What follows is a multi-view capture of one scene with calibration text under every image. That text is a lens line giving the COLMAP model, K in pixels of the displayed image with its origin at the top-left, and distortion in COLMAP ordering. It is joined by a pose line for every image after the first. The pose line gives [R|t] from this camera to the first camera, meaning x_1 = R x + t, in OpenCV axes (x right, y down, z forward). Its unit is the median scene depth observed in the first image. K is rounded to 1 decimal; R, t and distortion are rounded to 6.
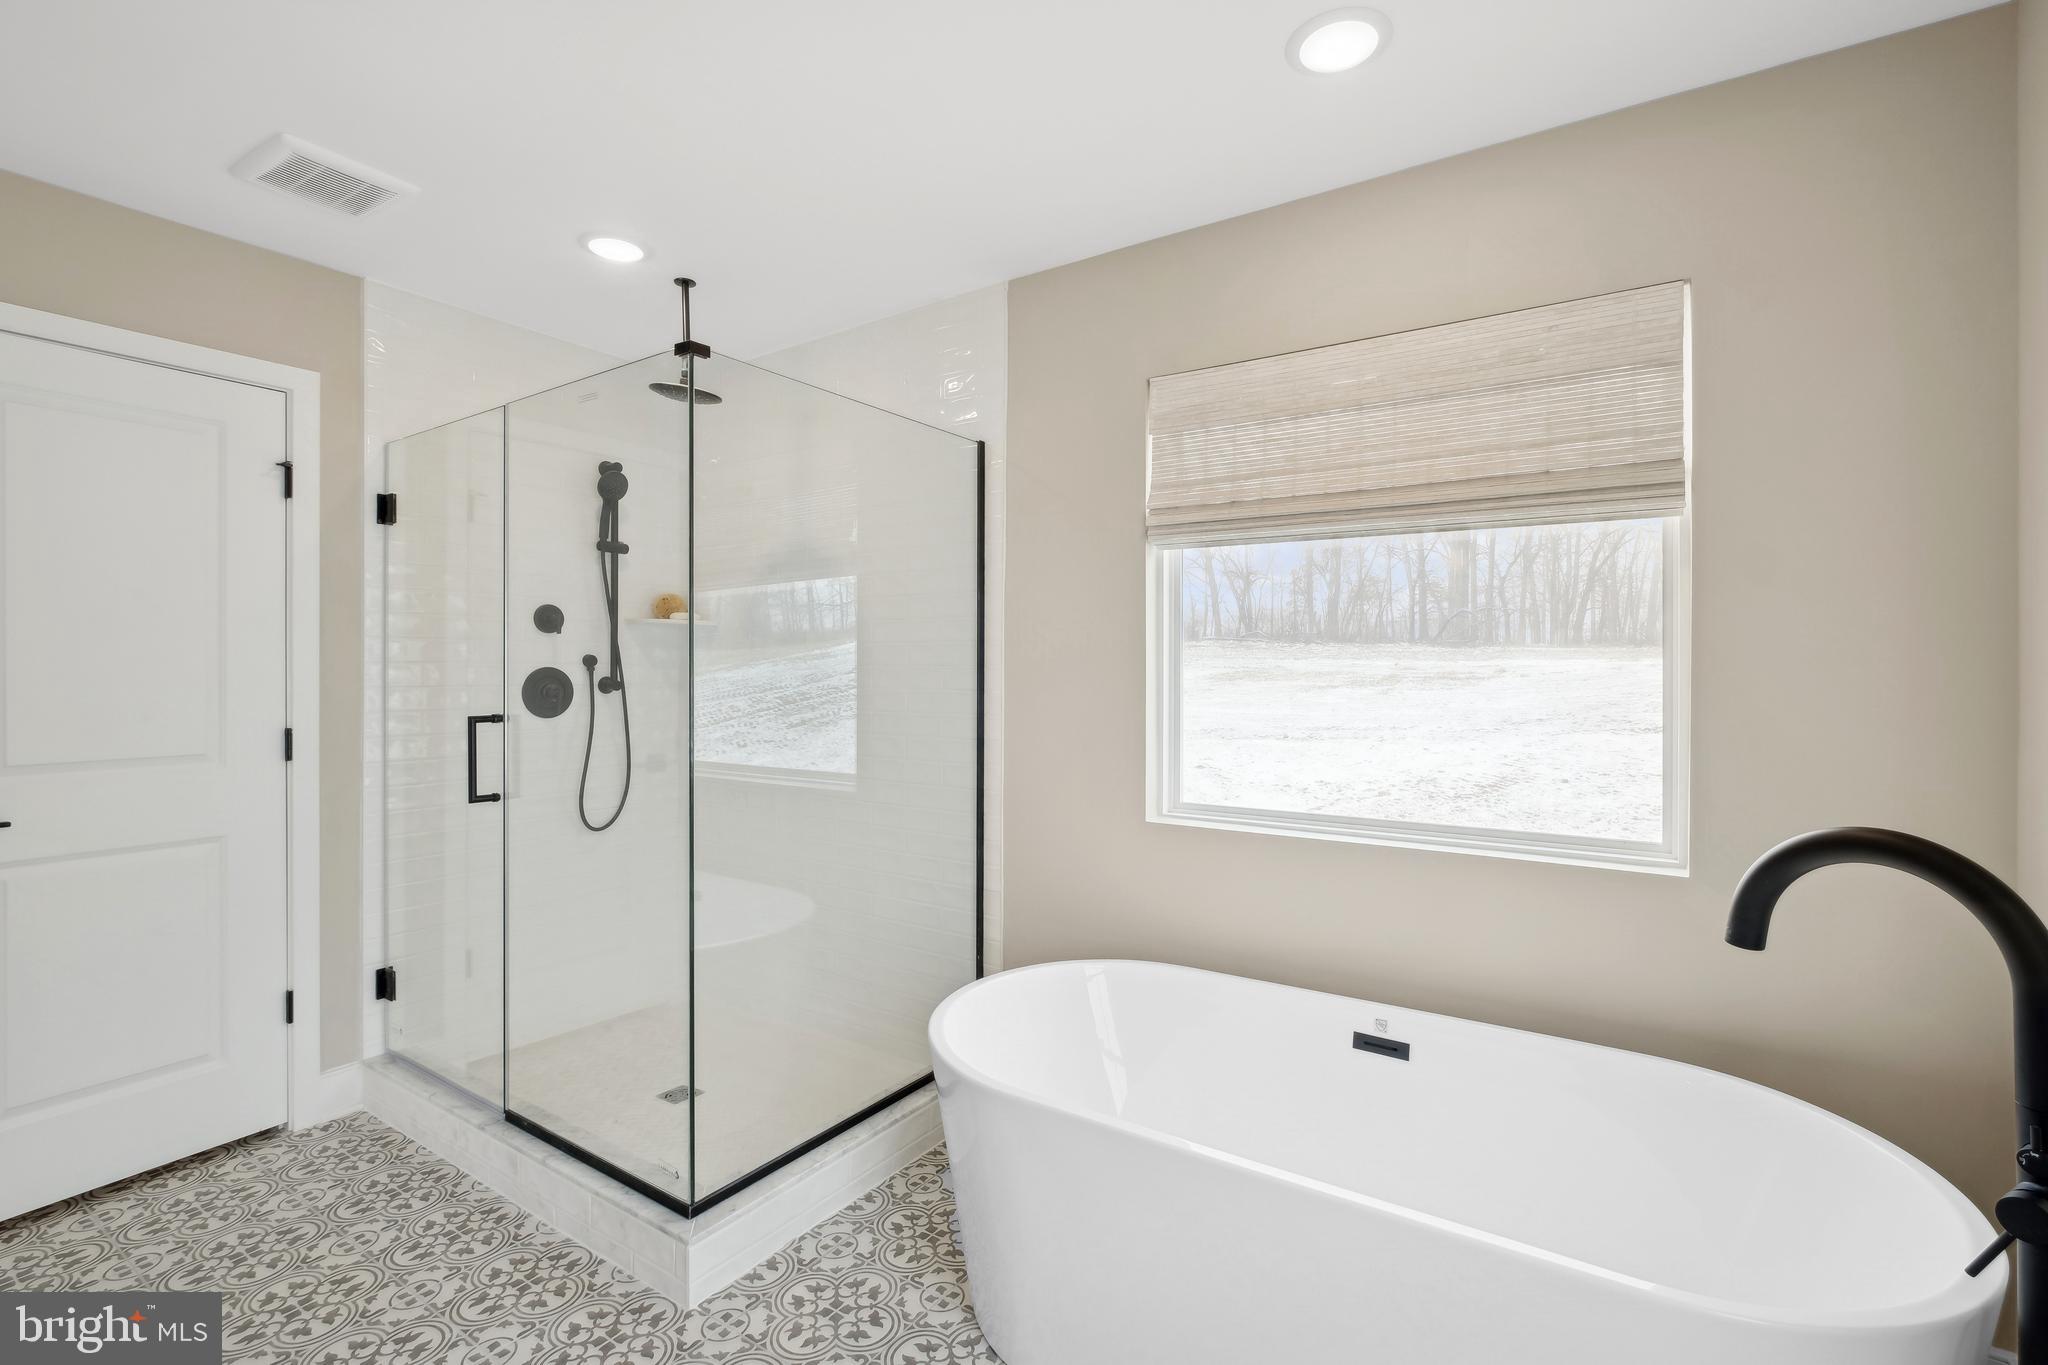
lens RADIAL K [[920.0, 0, 1024.9], [0, 920.0, 660.4], [0, 0, 1]] dist [-0.000205, -0.000130]
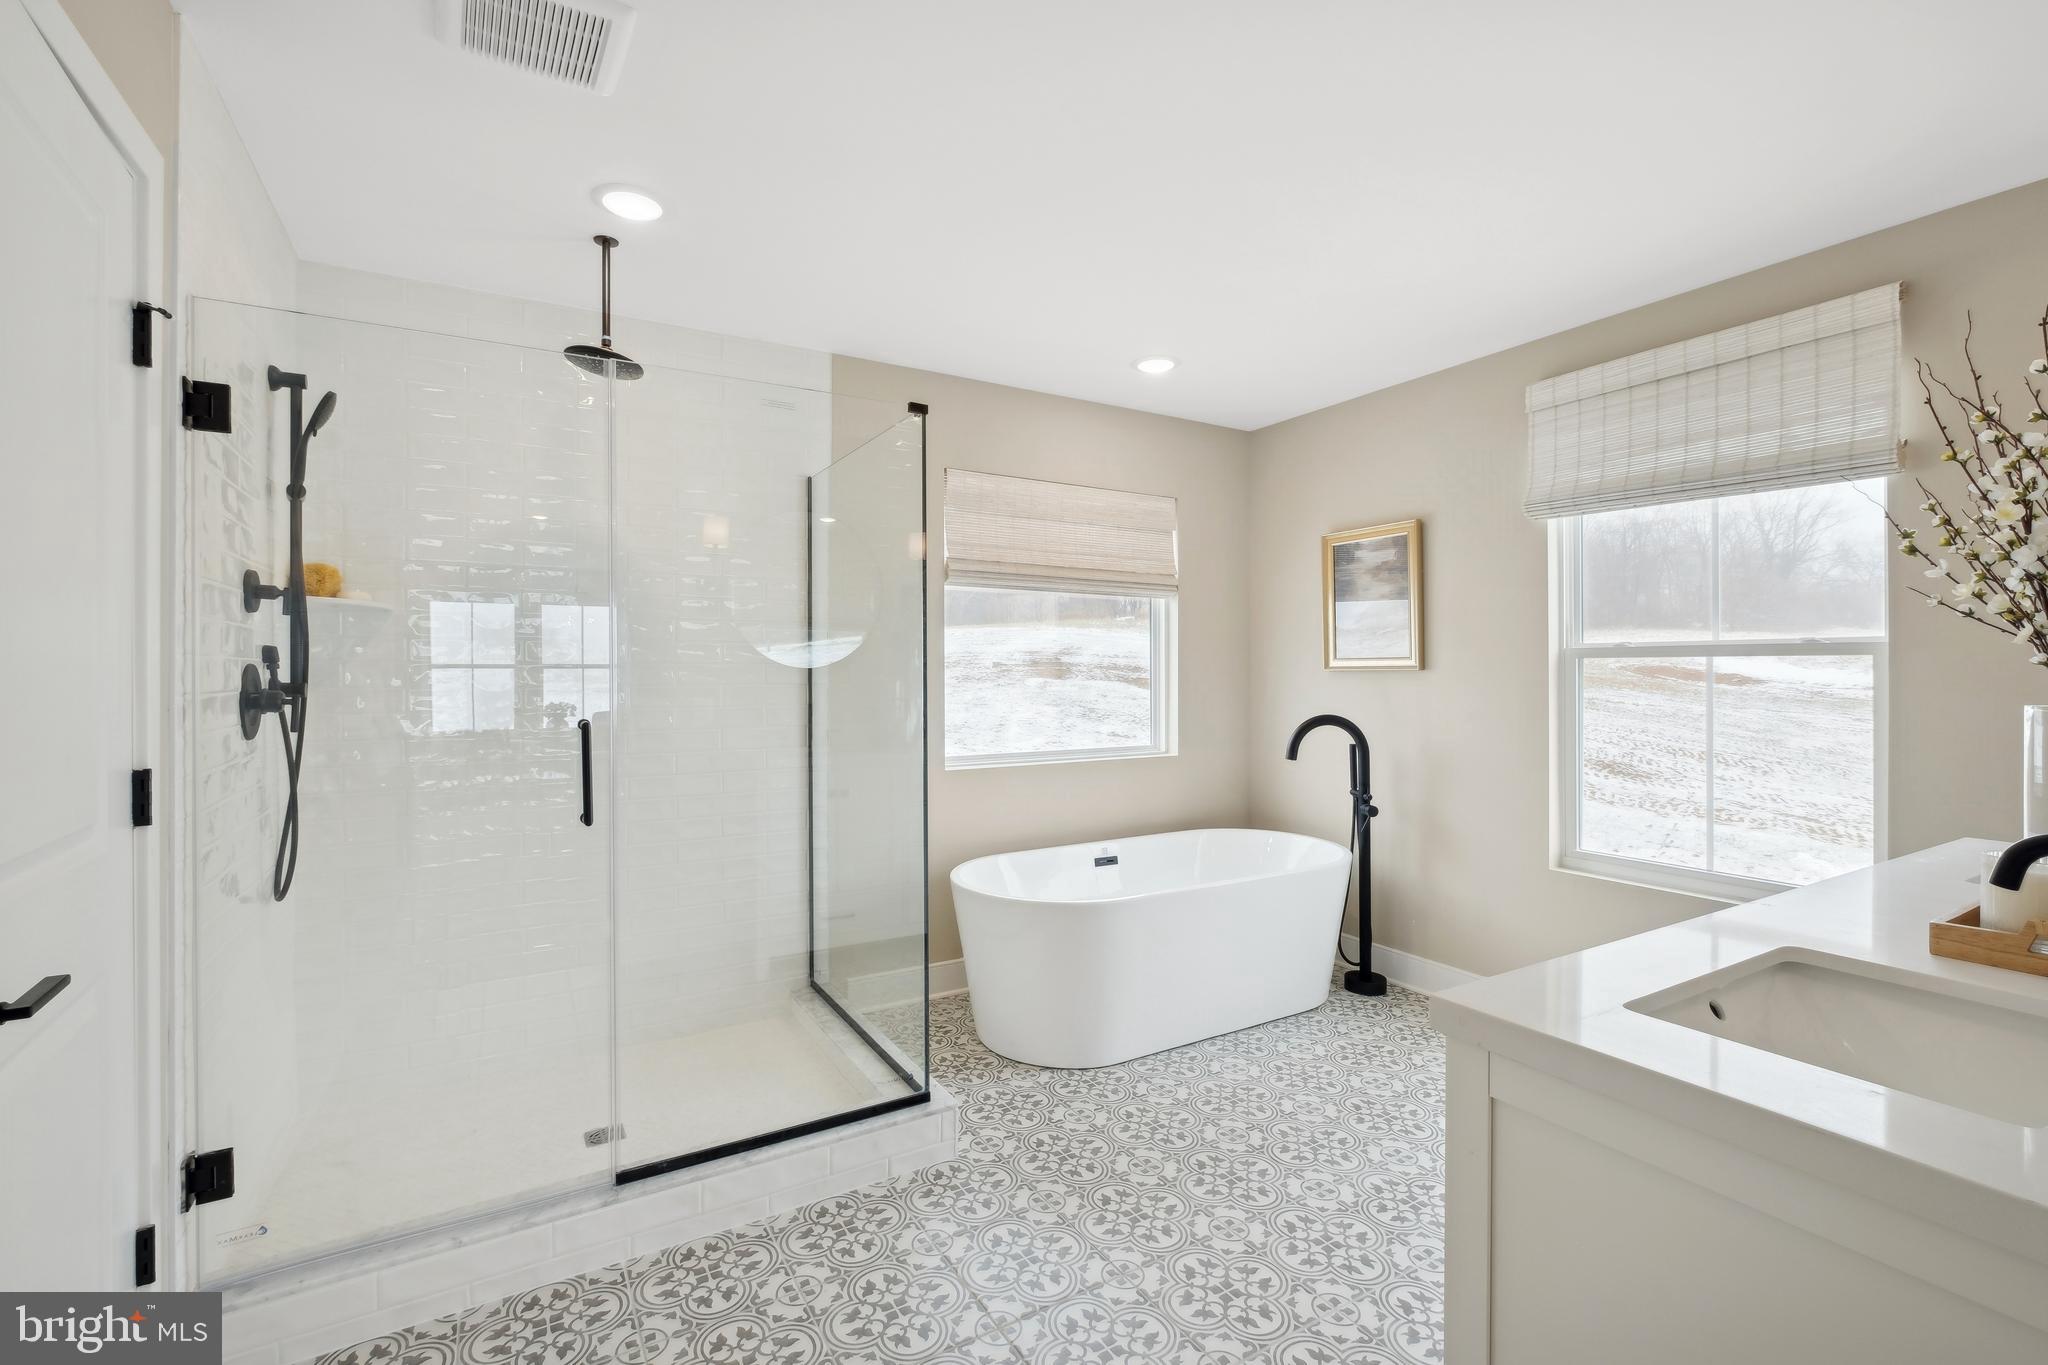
lens RADIAL K [[920.0, 0, 1024.9], [0, 920.0, 660.4], [0, 0, 1]] dist [-0.000205, -0.000130]
pose [[0.412906, -0.000534, 0.910774, -1.164908], [-0.006947, 0.999969, 0.003735, -0.007571], [-0.910747, -0.007870, 0.412889, 0.289638]]
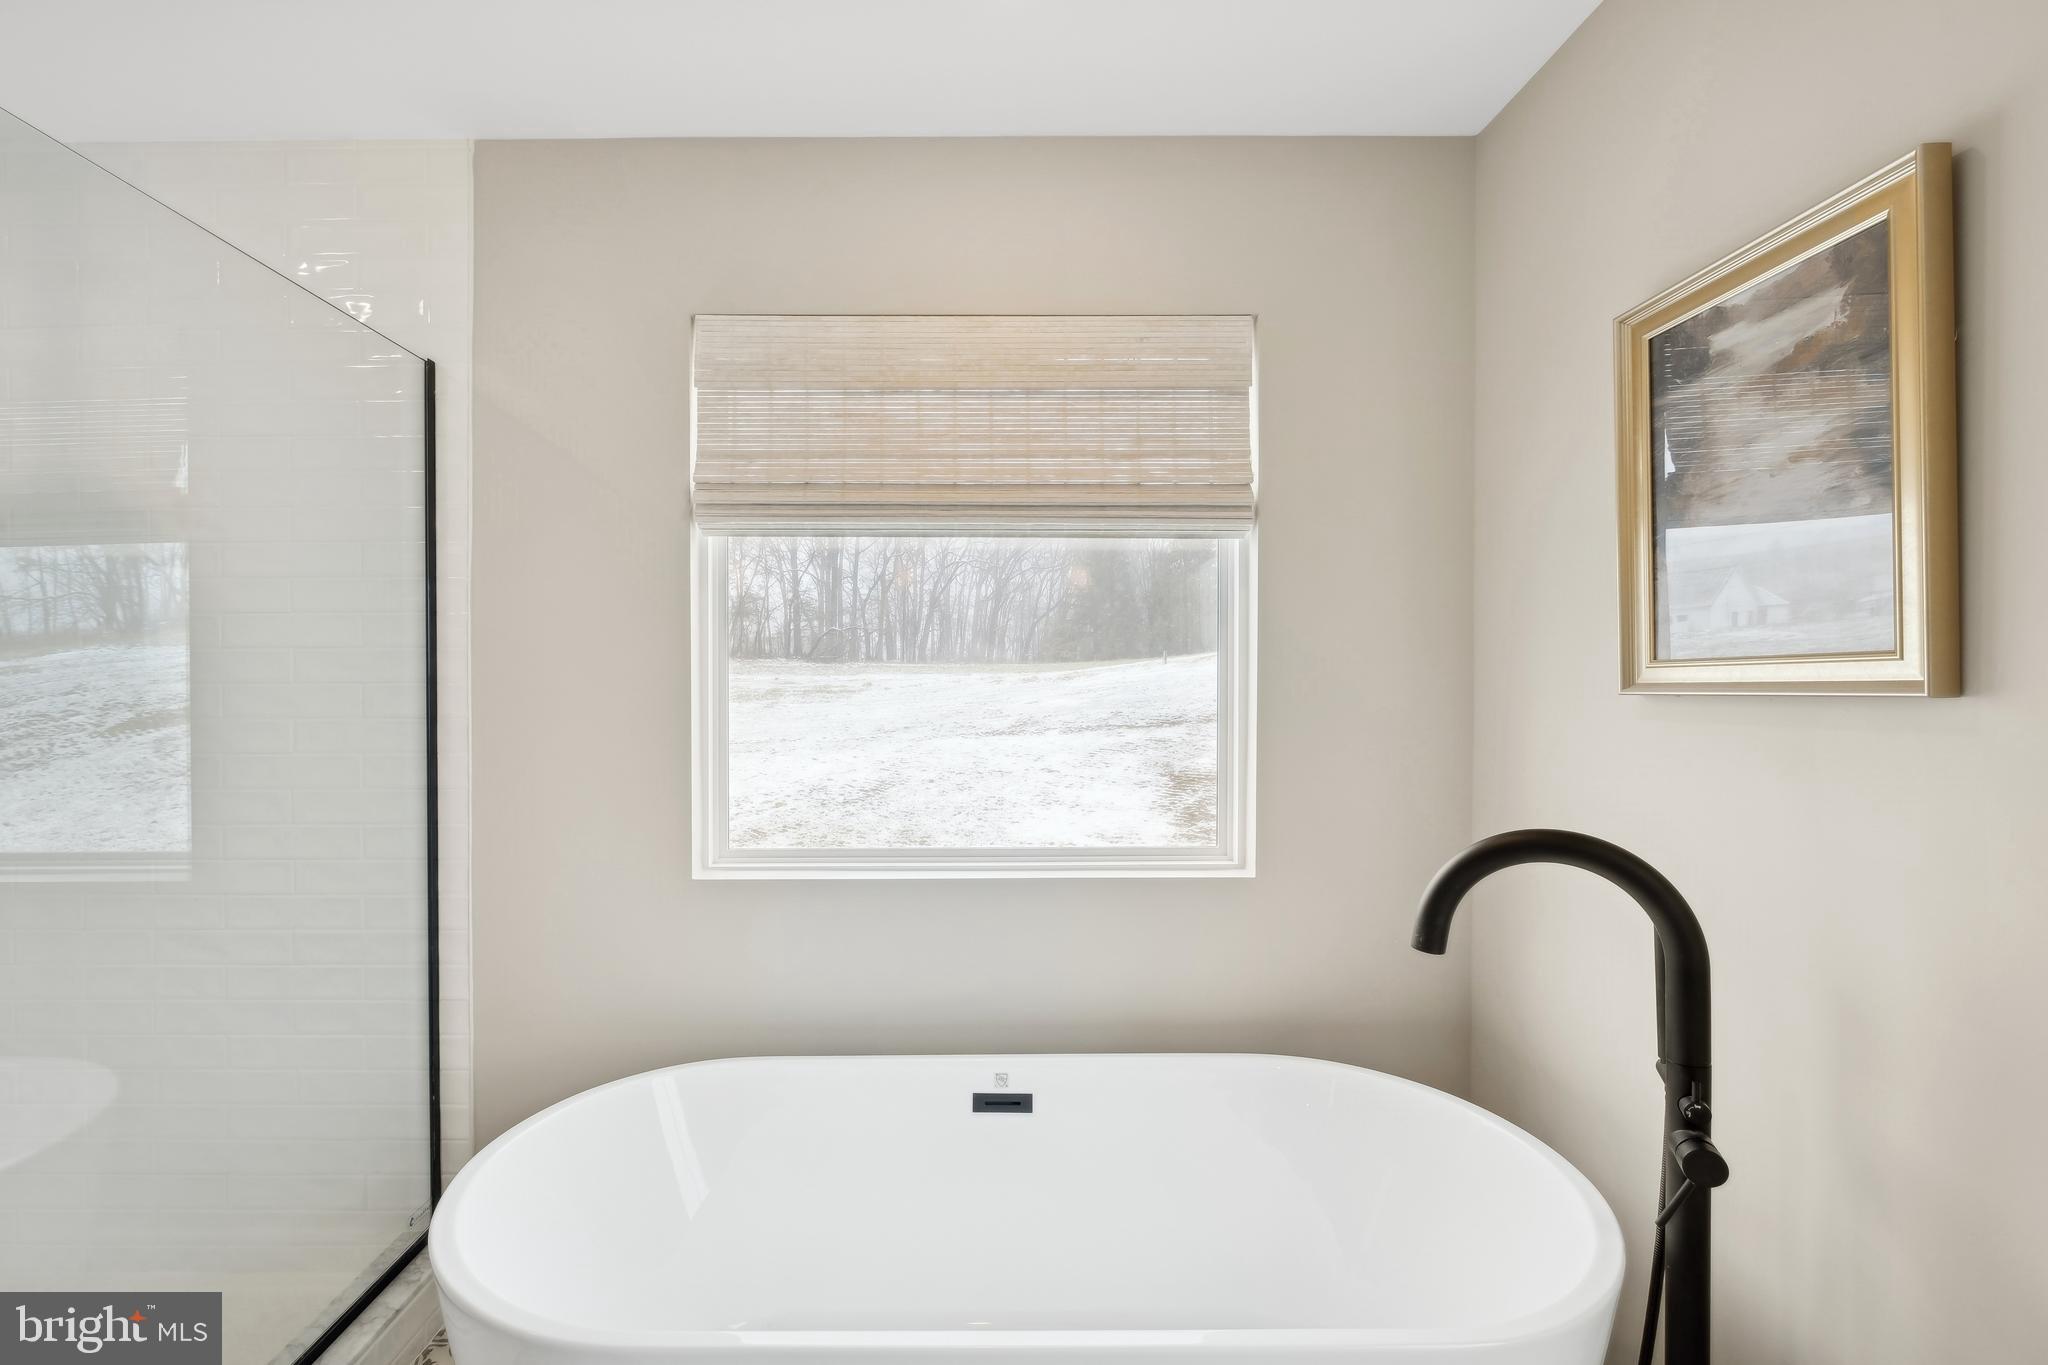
lens RADIAL K [[927.1, 0, 956.2], [0, 927.1, 688.3], [0, 0, 1]] dist [-0.003412, -0.000419]
pose [[0.835494, -0.007628, 0.549447, -0.117330], [-0.000234, 0.999899, 0.014237, 0.000382], [-0.549500, -0.012023, 0.835408, 0.219251]]
